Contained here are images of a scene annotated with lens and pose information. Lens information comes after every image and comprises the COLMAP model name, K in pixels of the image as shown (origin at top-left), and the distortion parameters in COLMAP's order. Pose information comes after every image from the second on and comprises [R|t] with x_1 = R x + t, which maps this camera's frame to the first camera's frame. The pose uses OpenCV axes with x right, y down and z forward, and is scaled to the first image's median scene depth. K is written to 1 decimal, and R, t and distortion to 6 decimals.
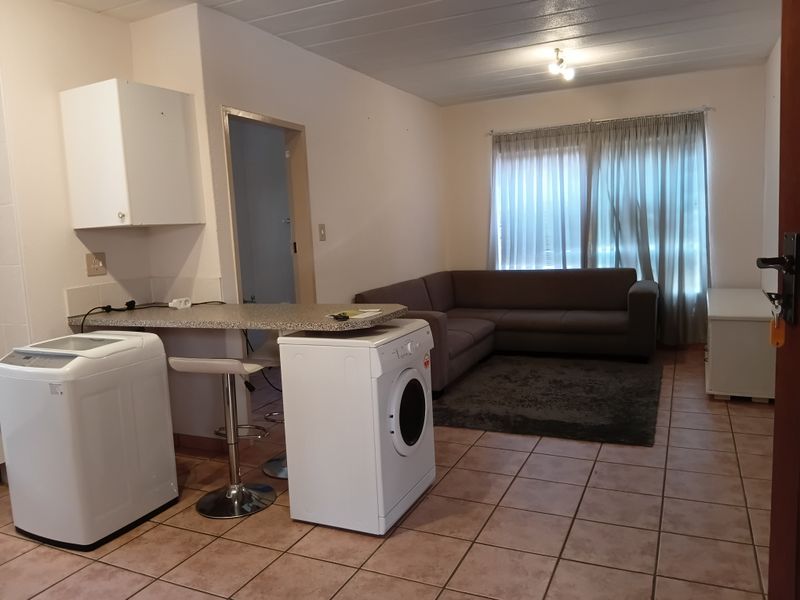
lens RADIAL K [[612.7, 0, 380.3], [0, 612.7, 299.3], [0, 0, 1]] dist [-0.011444, -0.009933]
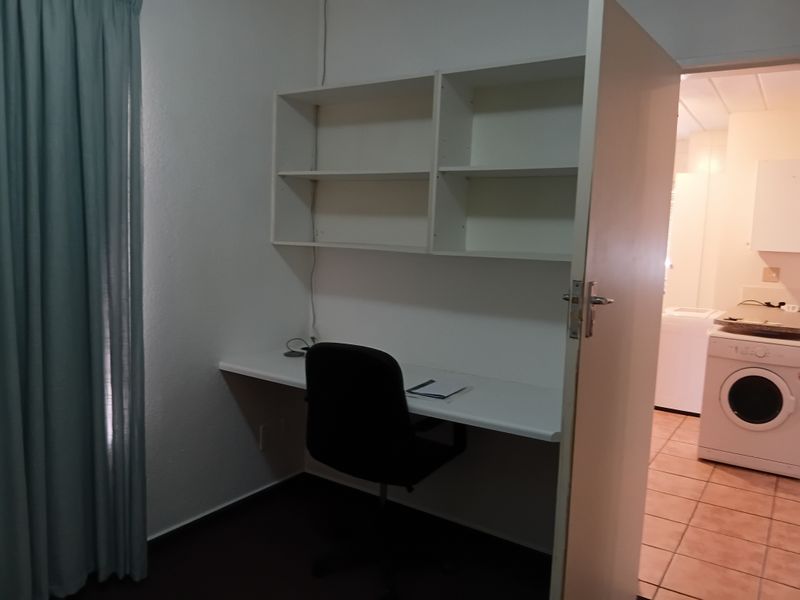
lens RADIAL K [[606.7, 0, 388.2], [0, 606.7, 300.0], [0, 0, 1]] dist [0.005217, 0.000944]
pose [[-0.160040, 0.151478, -0.975419, 1.208373], [-0.141711, 0.974394, 0.174570, -0.127598], [0.976885, 0.166166, -0.134476, 0.278897]]
